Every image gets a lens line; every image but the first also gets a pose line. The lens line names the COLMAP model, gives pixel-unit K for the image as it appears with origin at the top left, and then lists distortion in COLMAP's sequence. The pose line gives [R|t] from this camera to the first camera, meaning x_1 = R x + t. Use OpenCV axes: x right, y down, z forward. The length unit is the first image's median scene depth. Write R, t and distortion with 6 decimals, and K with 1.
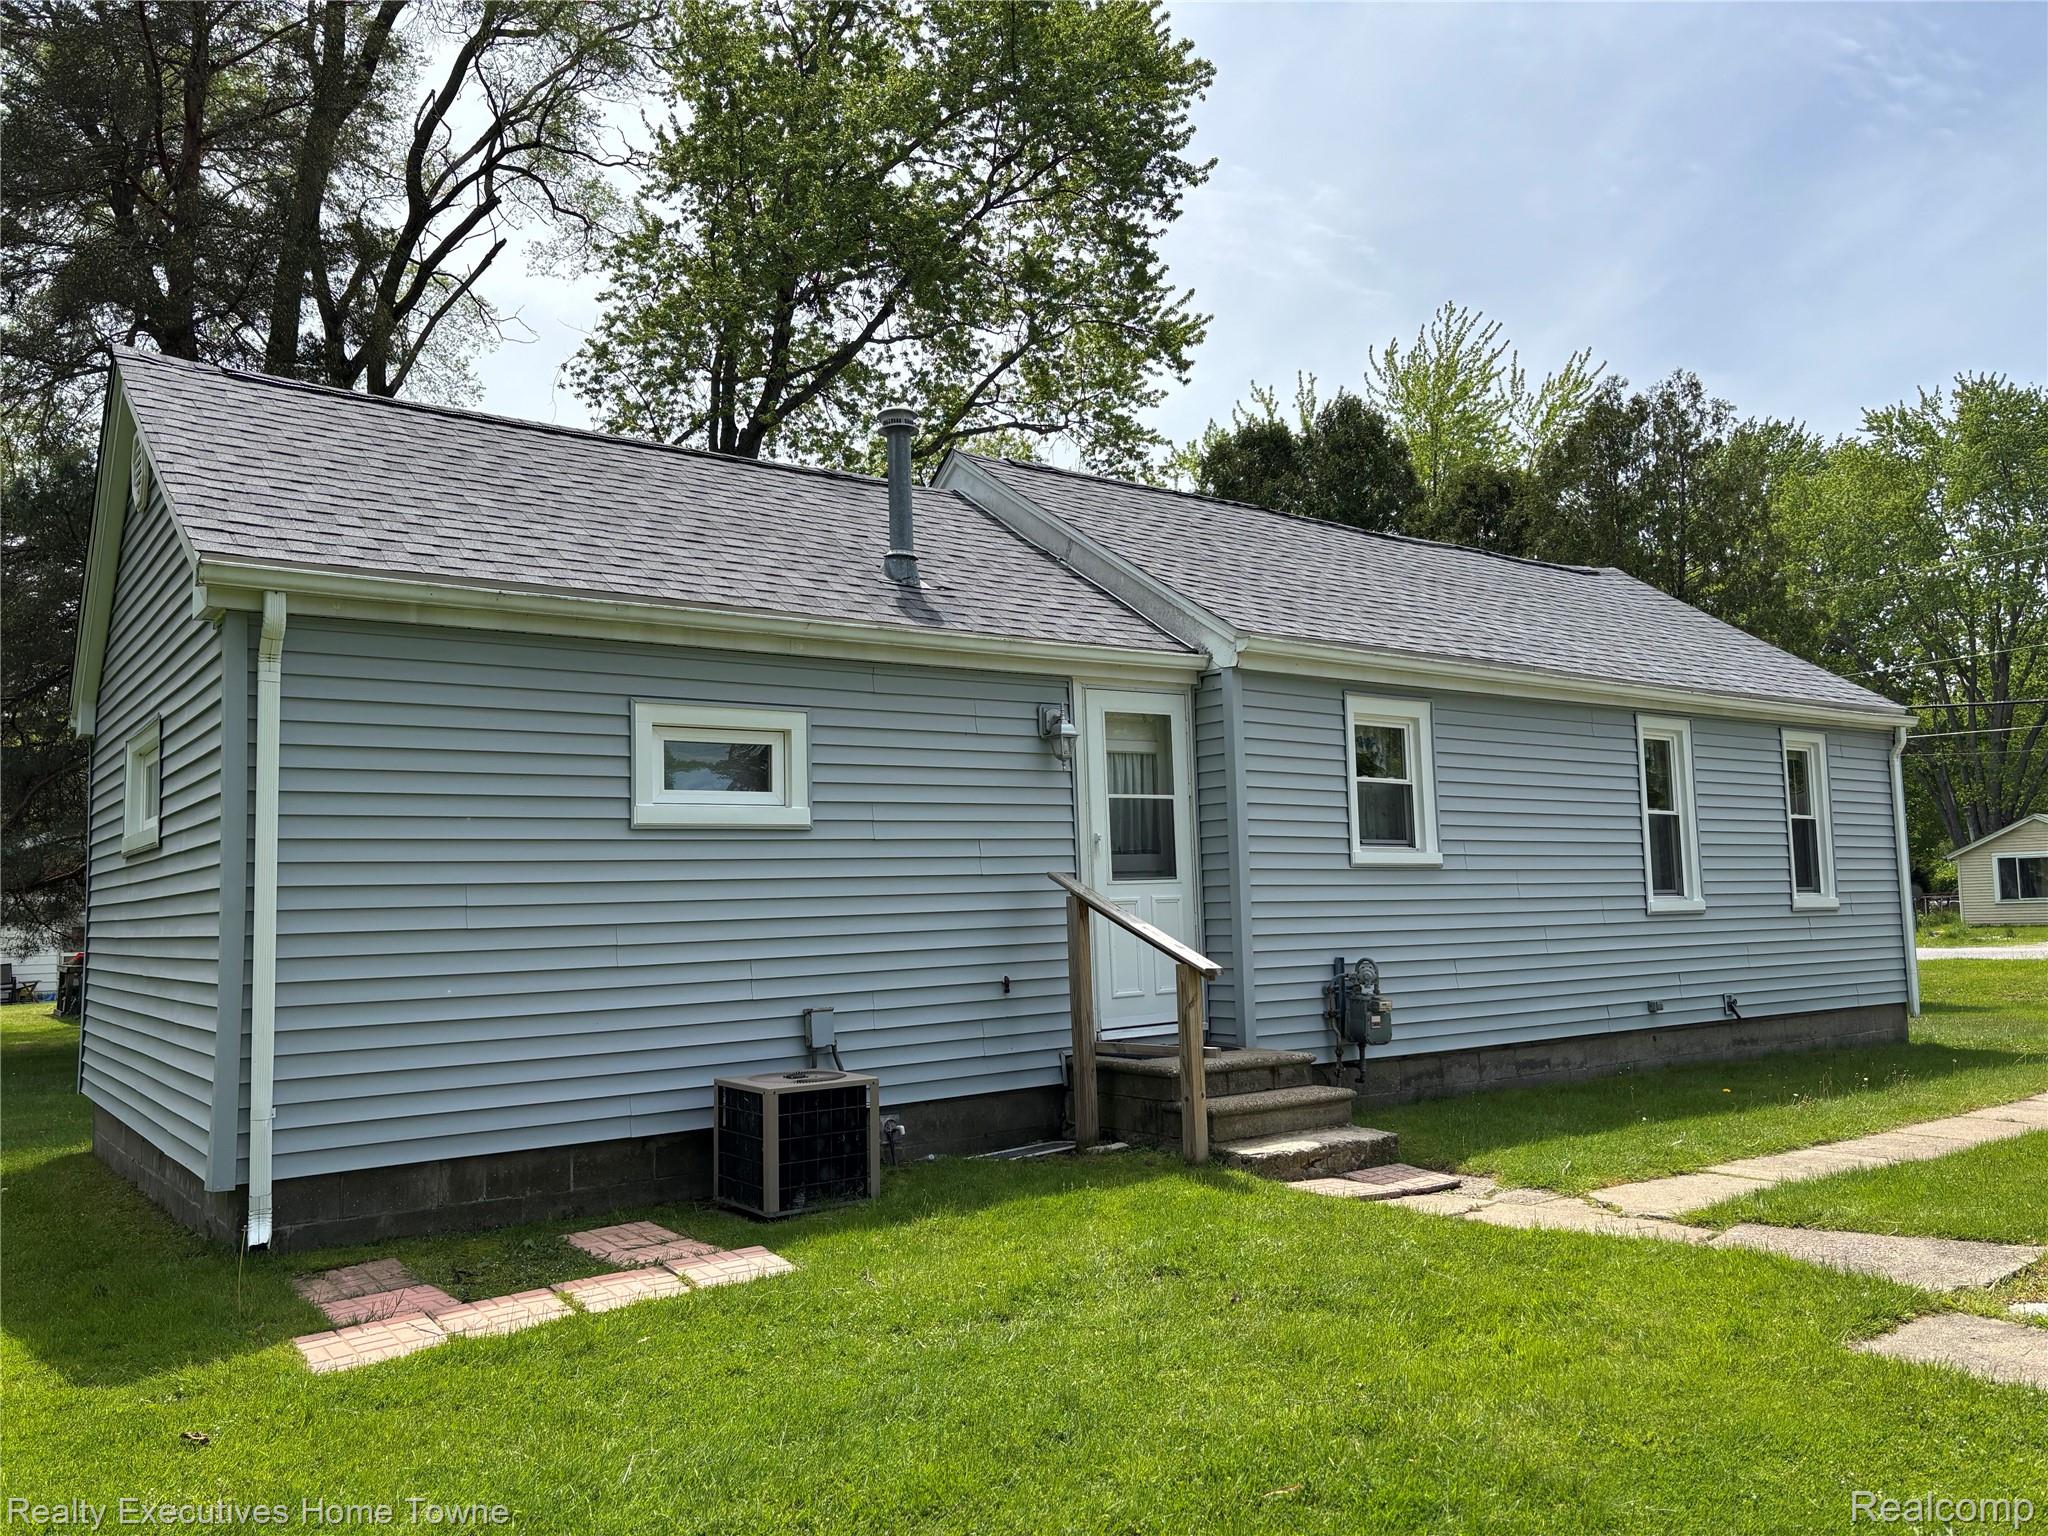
lens RADIAL K [[1524.6, 0, 1024.0], [0, 1524.6, 768.0], [0, 0, 1]] dist [0.095448, -0.001442]
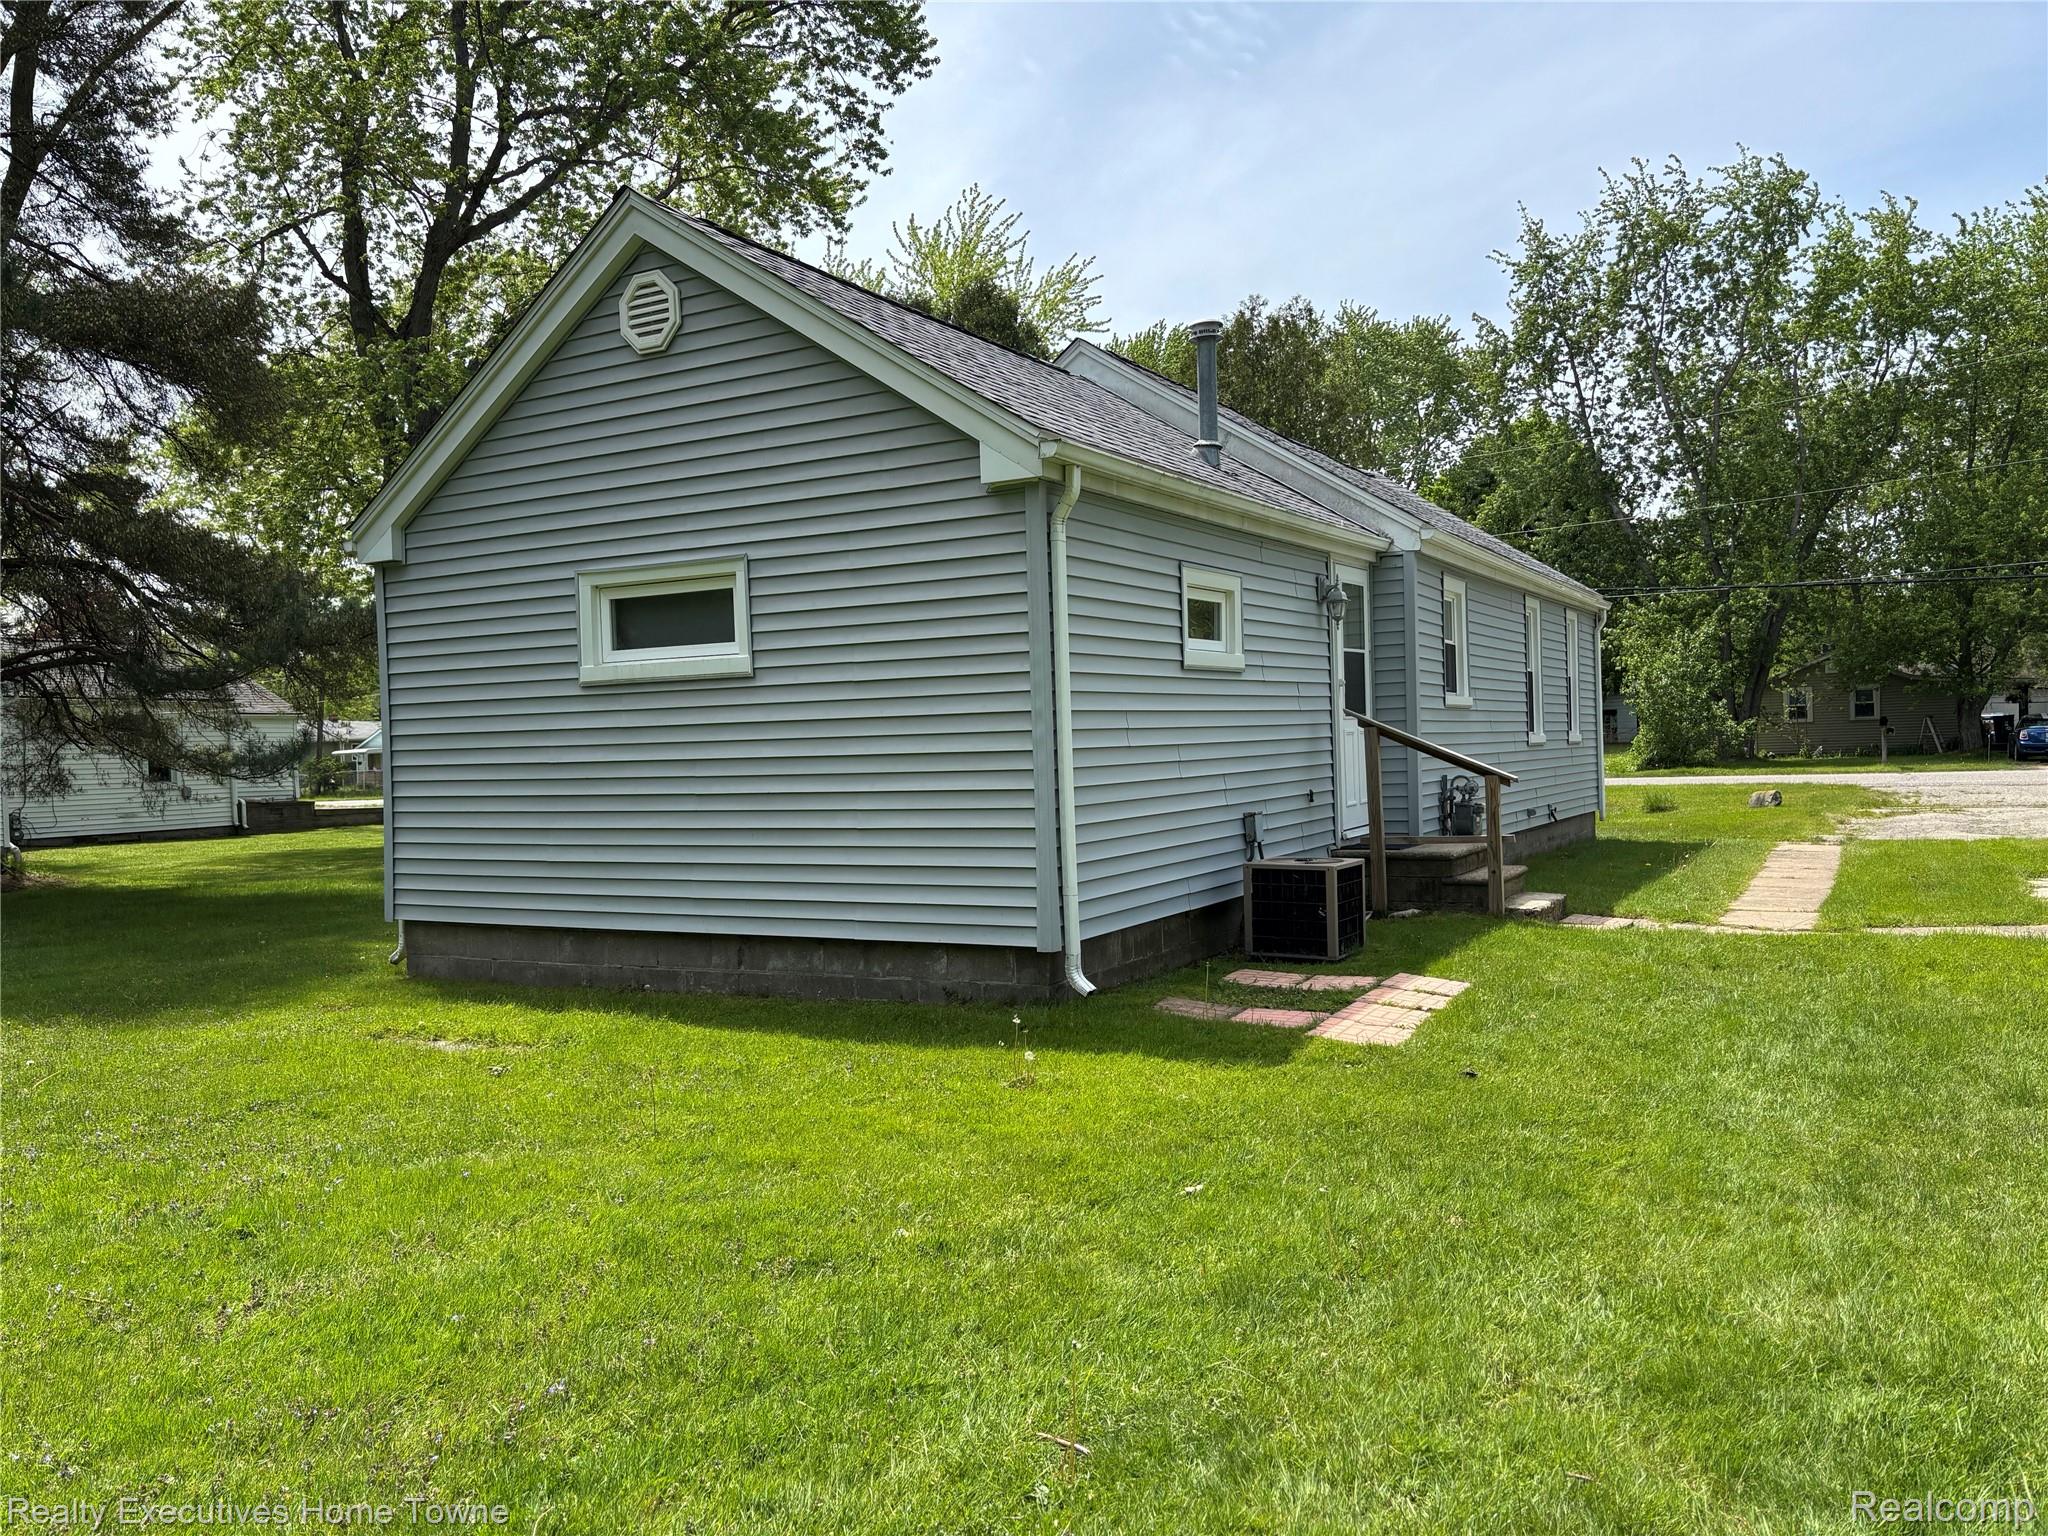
lens RADIAL K [[1545.4, 0, 1024.0], [0, 1545.4, 768.0], [0, 0, 1]] dist [-0.003316, -0.008780]
pose [[0.920852, -0.010410, 0.389772, -0.678525], [-0.025821, 0.995821, 0.087599, 0.010514], [-0.389055, -0.090730, 0.916736, -0.083822]]
